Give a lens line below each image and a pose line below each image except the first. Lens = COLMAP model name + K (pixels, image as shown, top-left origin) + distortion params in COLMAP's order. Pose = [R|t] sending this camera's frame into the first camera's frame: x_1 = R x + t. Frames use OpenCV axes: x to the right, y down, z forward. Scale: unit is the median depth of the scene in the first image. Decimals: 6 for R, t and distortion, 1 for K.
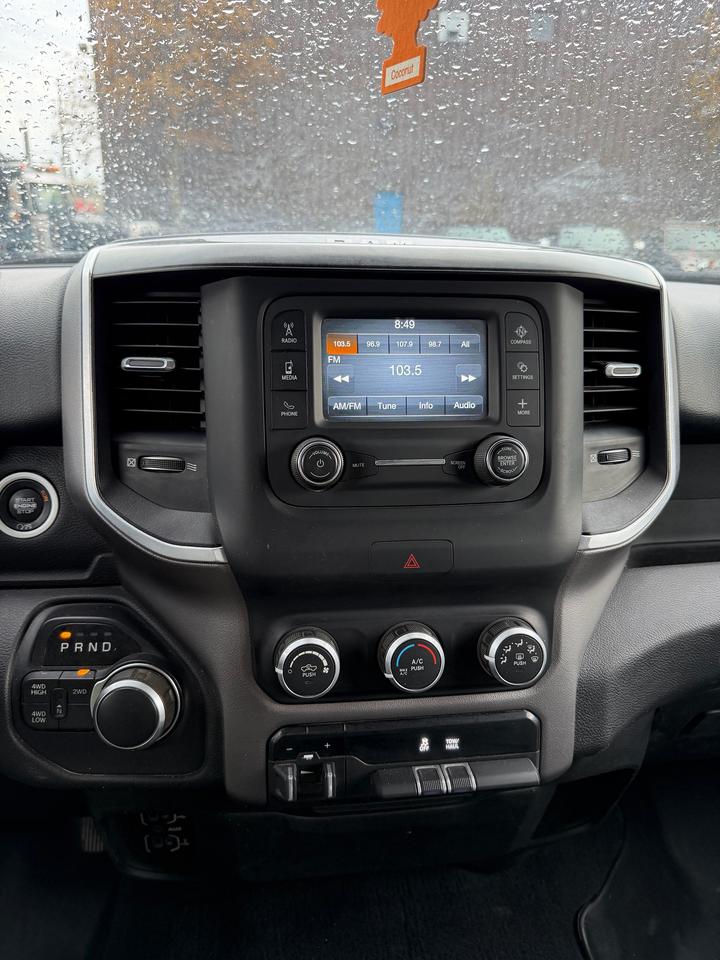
lens RADIAL K [[671.3, 0, 360.0], [0, 671.3, 479.4], [0, 0, 1]] dist [0.034623, -0.046478]
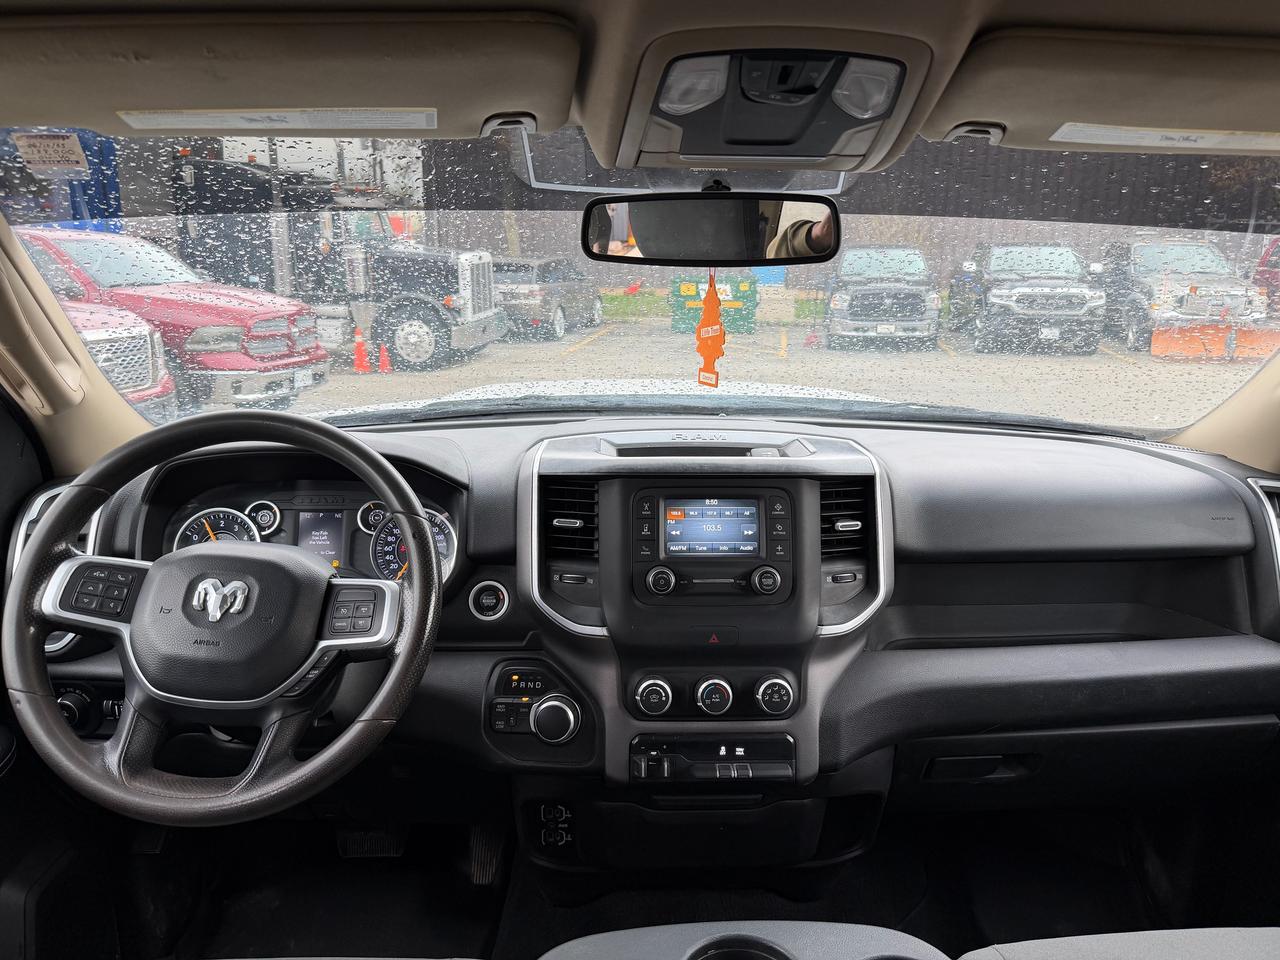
lens RADIAL K [[895.1, 0, 642.9], [0, 895.1, 450.2], [0, 0, 1]] dist [0.034623, -0.046478]
pose [[0.994780, 0.004025, -0.101962, 0.125078], [-0.016838, 0.991999, -0.125121, -0.067013], [0.100643, 0.126185, 0.986888, -1.344544]]
